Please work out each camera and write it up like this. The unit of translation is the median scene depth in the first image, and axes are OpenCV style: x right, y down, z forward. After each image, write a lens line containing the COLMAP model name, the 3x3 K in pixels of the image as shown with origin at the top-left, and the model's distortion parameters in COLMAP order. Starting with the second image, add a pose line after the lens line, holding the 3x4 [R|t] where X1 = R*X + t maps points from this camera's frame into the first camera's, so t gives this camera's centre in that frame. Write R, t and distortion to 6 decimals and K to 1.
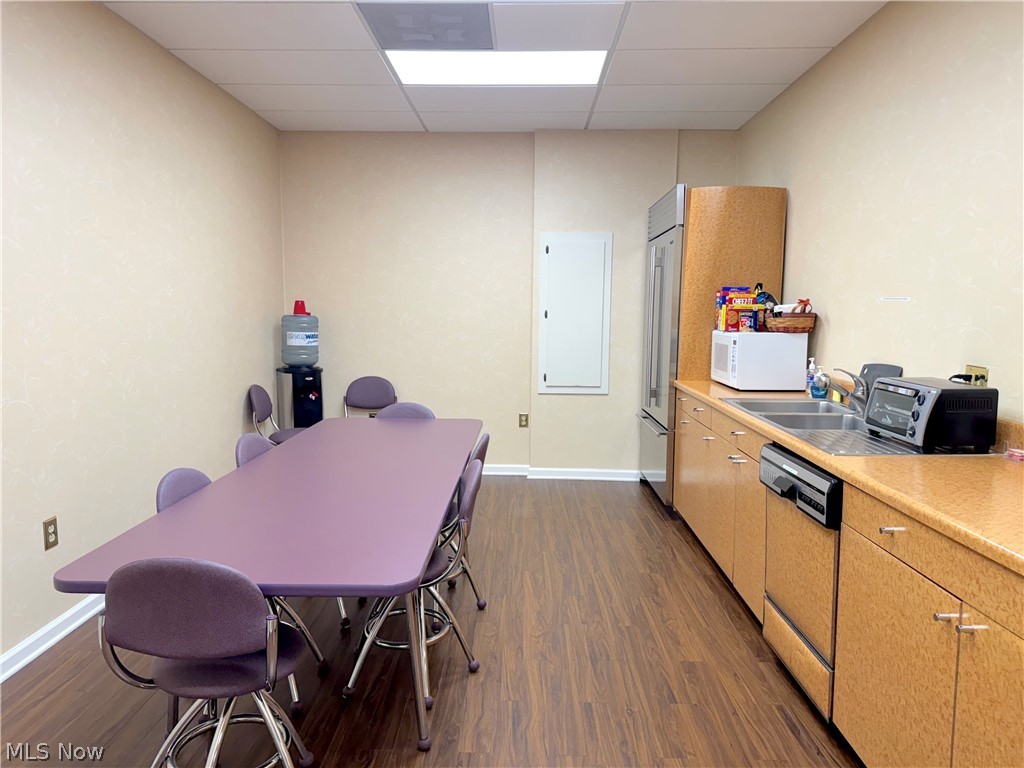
lens RADIAL K [[728.2, 0, 499.9], [0, 728.2, 383.5], [0, 0, 1]] dist [-0.002506, -0.002039]
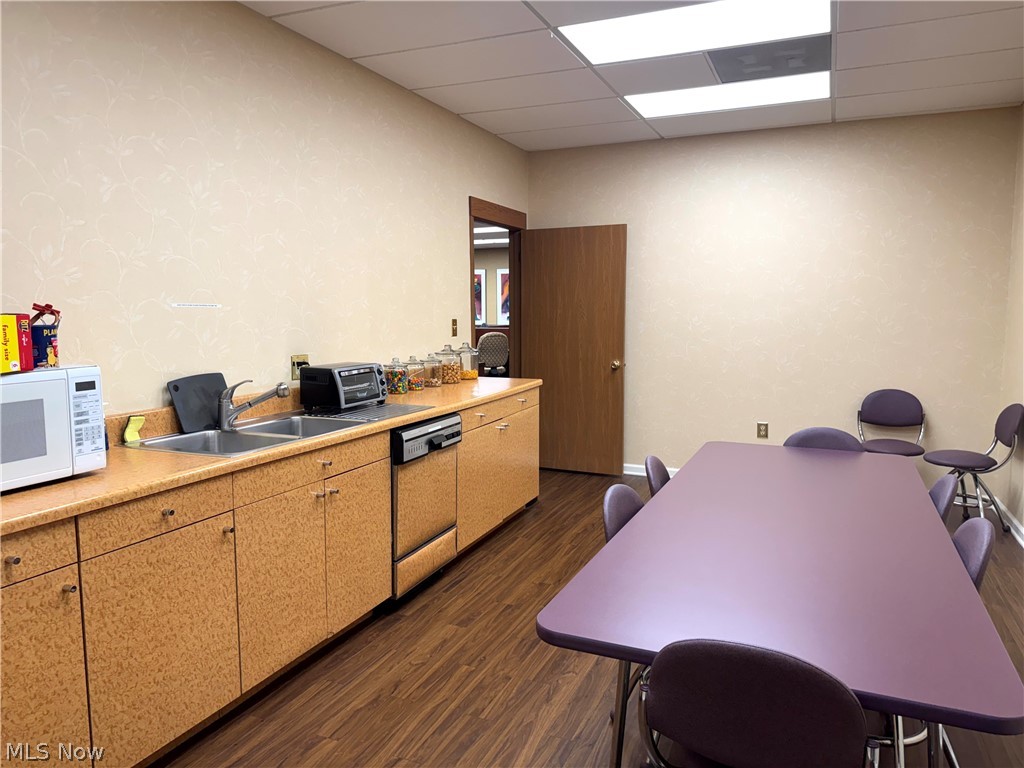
lens RADIAL K [[722.3, 0, 512.0], [0, 722.3, 384.0], [0, 0, 1]] dist [0.132005, -0.189240]
pose [[-0.931273, -0.040383, 0.362076, -0.151981], [0.037334, 0.978028, 0.205103, -0.154168], [-0.362404, 0.204525, -0.909304, 1.362438]]
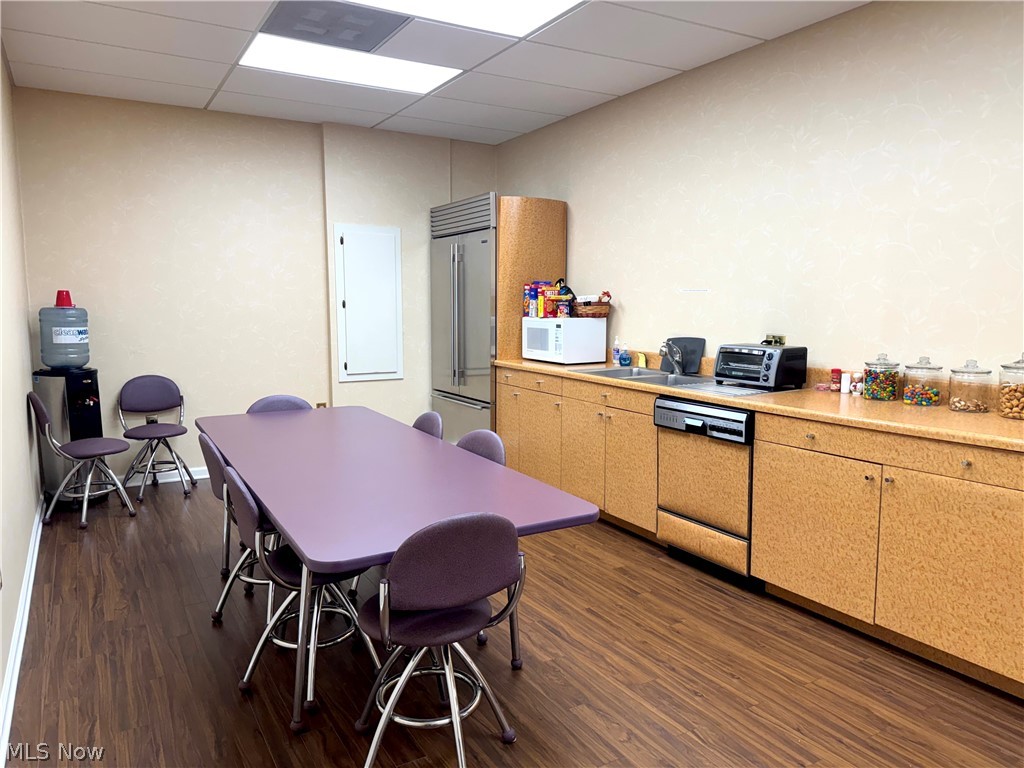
lens RADIAL K [[722.3, 0, 512.0], [0, 722.3, 384.0], [0, 0, 1]] dist [0.132005, -0.189240]
pose [[0.847003, -0.067074, 0.527340, -0.403860], [0.060027, 0.997731, 0.030490, 0.000019], [-0.528188, 0.005830, 0.849107, -0.011306]]
